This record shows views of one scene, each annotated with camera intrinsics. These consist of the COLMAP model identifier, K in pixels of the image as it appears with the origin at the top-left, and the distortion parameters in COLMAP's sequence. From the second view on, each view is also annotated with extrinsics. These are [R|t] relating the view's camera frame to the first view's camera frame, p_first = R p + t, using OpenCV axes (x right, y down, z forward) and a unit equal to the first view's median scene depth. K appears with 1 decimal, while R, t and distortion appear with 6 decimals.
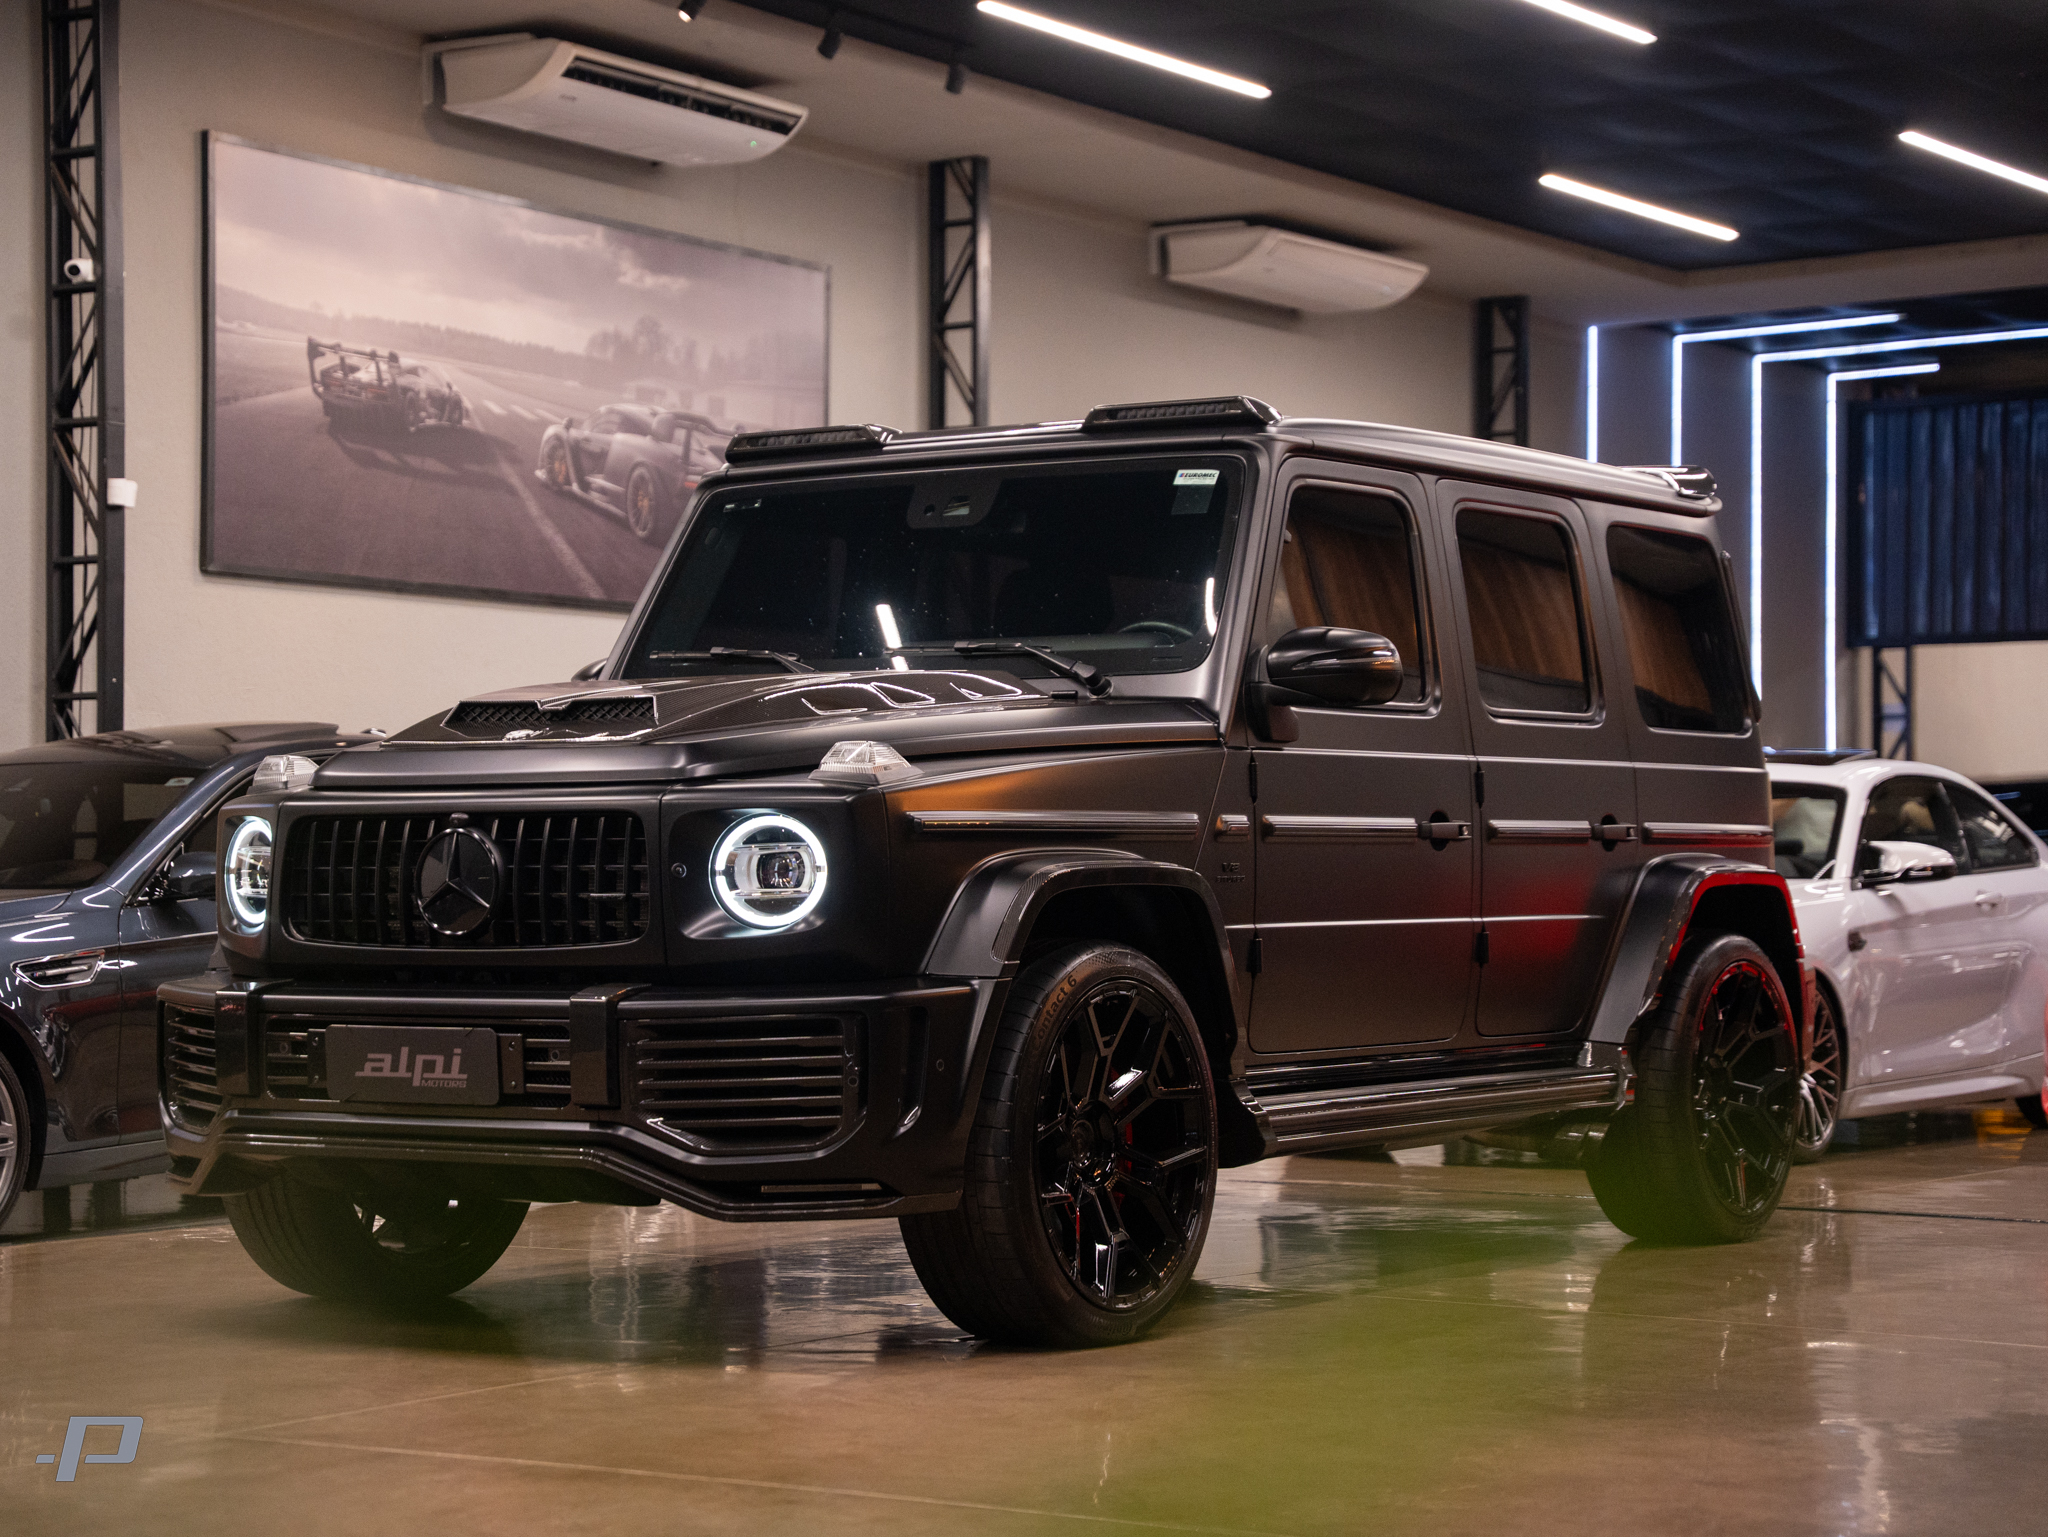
lens RADIAL K [[4047.8, 0, 1024.0], [0, 4047.8, 768.5], [0, 0, 1]] dist [0.203553, 0.045725]
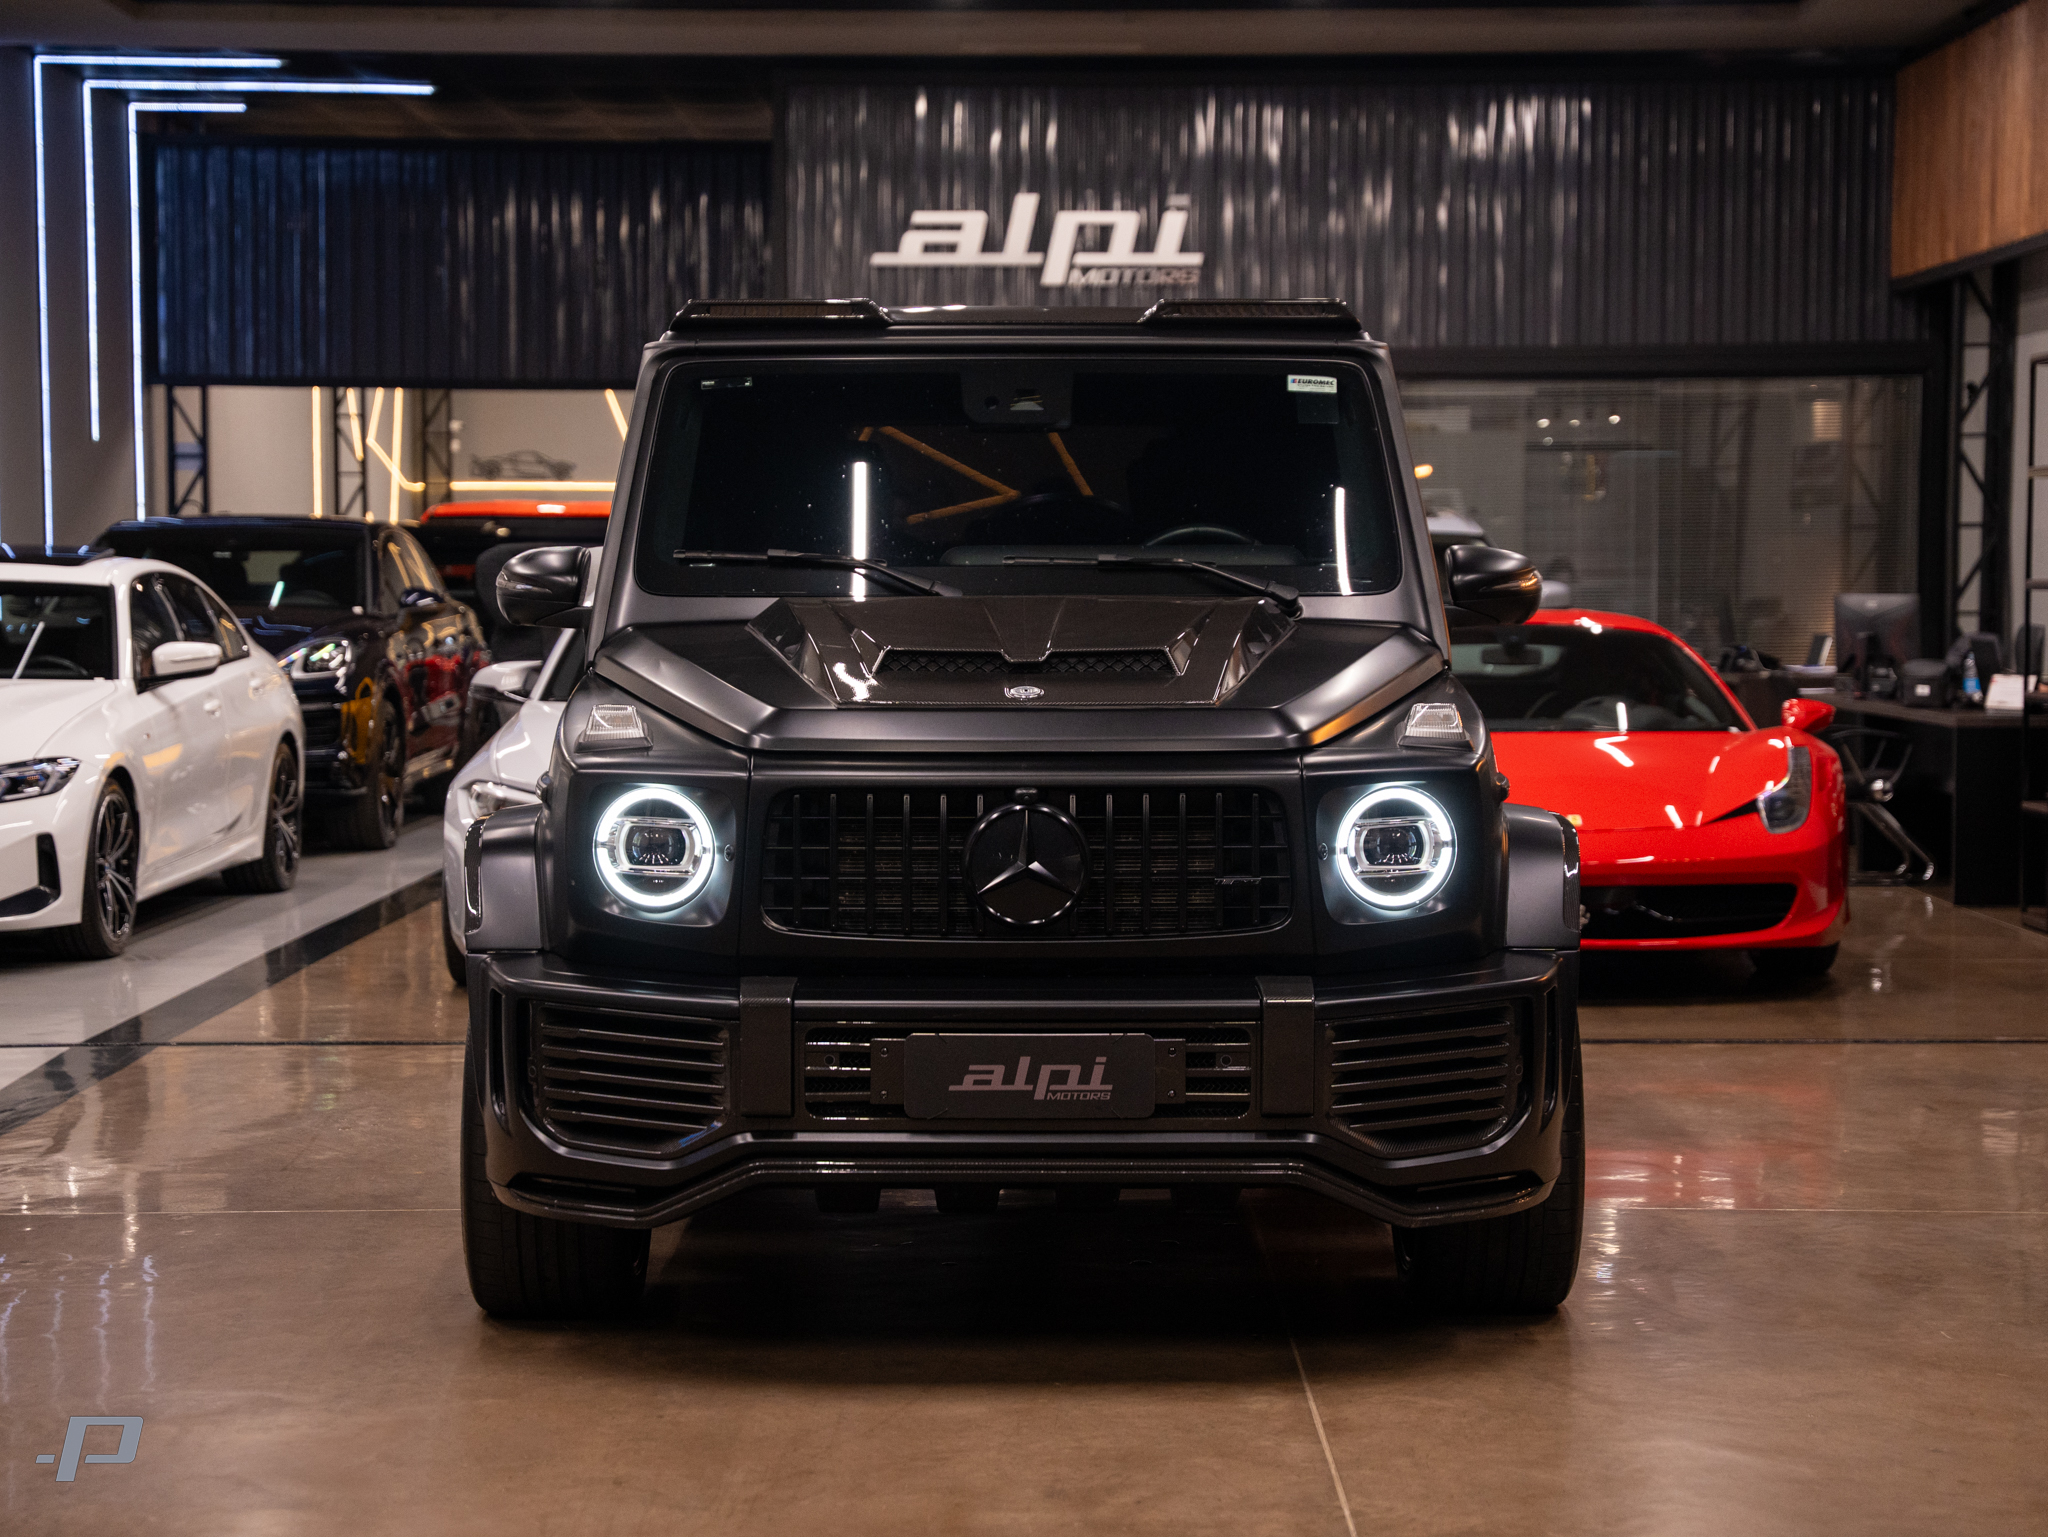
lens RADIAL K [[3880.9, 0, 1024.0], [0, 3880.9, 768.5], [0, 0, 1]] dist [0.336545, 0.002985]
pose [[0.837465, -0.029506, 0.545693, -0.565309], [-0.015395, 0.996871, 0.077528, -0.055369], [-0.546273, -0.073328, 0.834391, 0.273040]]
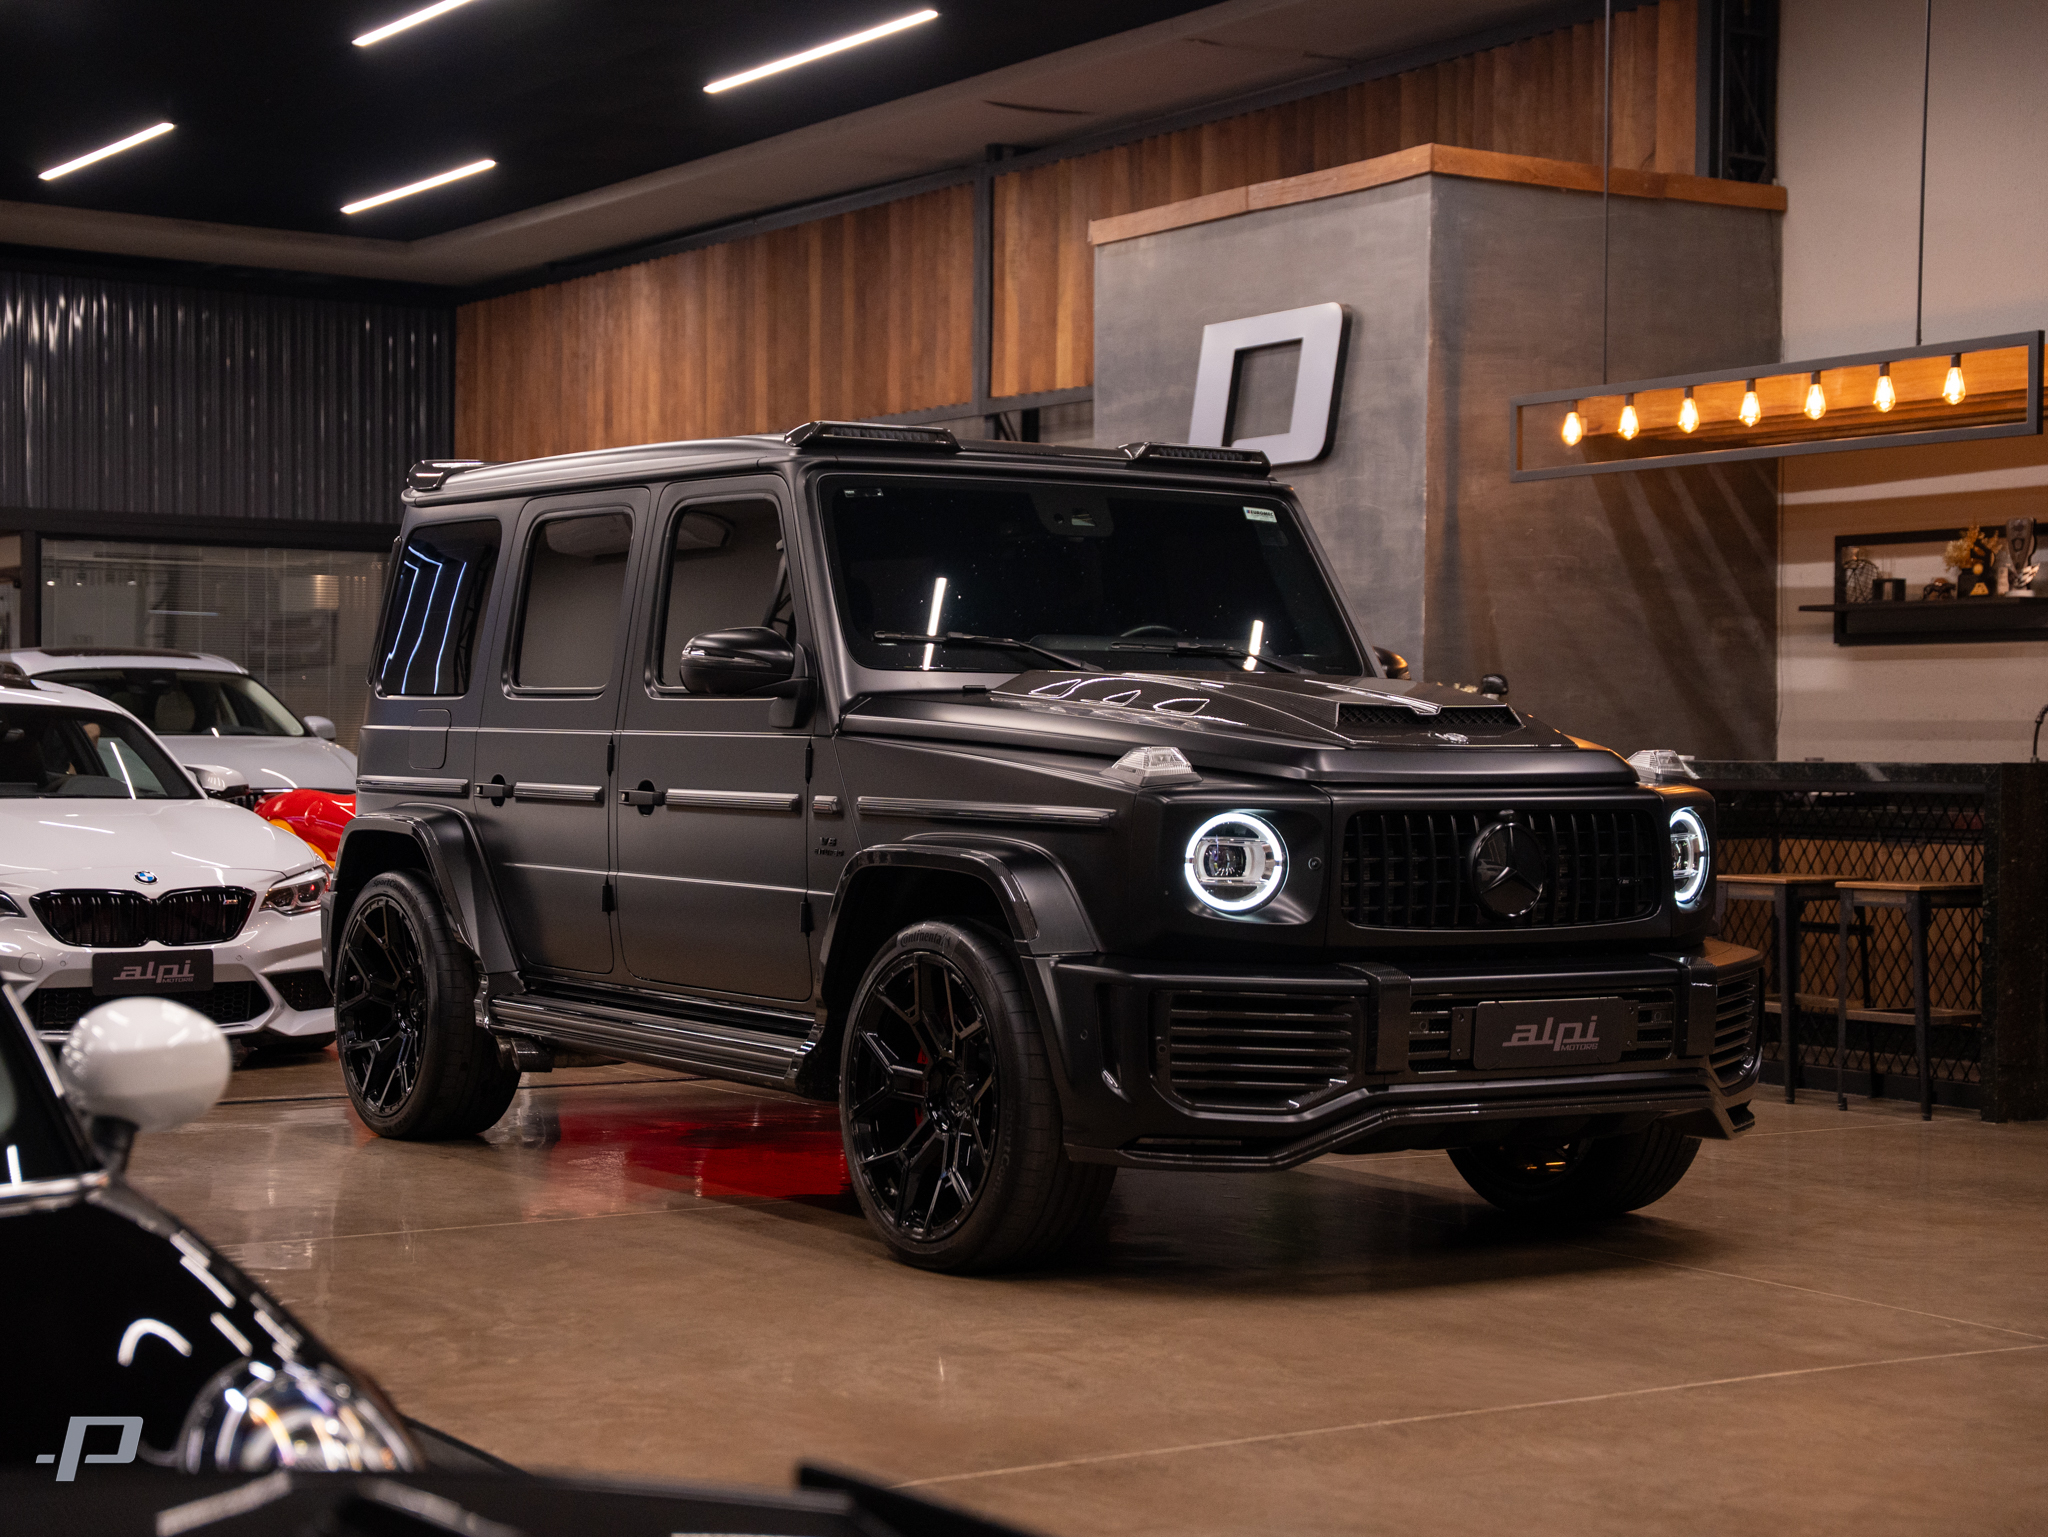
lens RADIAL K [[3317.0, 0, 1024.0], [0, 3317.0, 768.5], [0, 0, 1]] dist [0.179701, 0.013127]
pose [[0.411596, -0.003971, 0.911358, -0.980101], [-0.037524, 0.999069, 0.021300, -0.014465], [-0.910594, -0.042965, 0.411064, 0.693802]]
